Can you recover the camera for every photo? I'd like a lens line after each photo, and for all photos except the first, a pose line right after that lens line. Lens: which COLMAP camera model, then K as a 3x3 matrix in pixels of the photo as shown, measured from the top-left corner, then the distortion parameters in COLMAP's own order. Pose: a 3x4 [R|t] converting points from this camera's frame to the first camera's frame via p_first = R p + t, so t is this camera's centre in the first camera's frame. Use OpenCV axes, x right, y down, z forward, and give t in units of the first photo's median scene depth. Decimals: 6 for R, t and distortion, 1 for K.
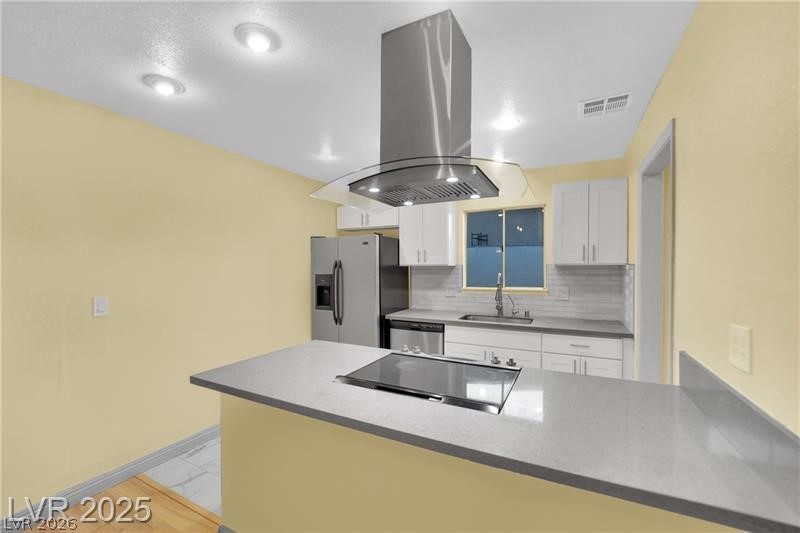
lens RADIAL K [[335.7, 0, 400.3], [0, 335.7, 277.0], [0, 0, 1]] dist [-0.003784, -0.000666]
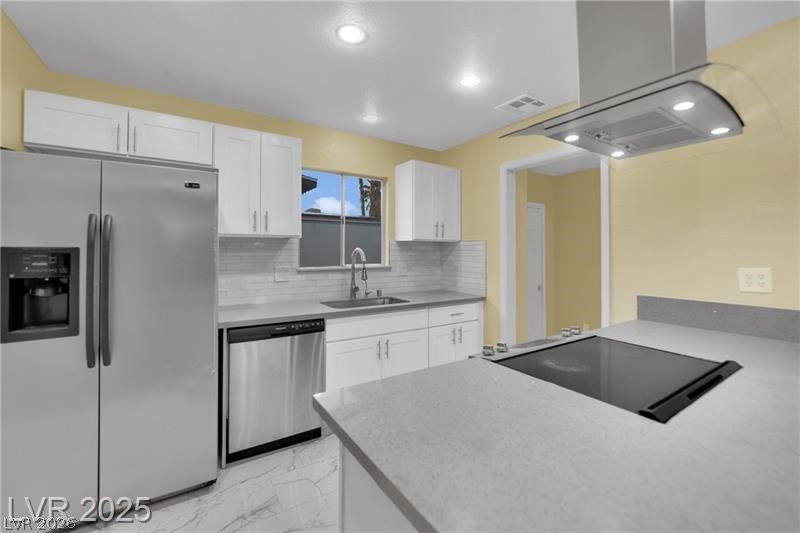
lens RADIAL K [[335.7, 0, 411.7], [0, 335.7, 249.7], [0, 0, 1]] dist [-0.003784, -0.000666]
pose [[0.492068, 0.009567, 0.870504, -0.377867], [0.022931, 0.999450, -0.023946, 0.015658], [-0.870254, 0.031744, 0.491578, 0.467292]]
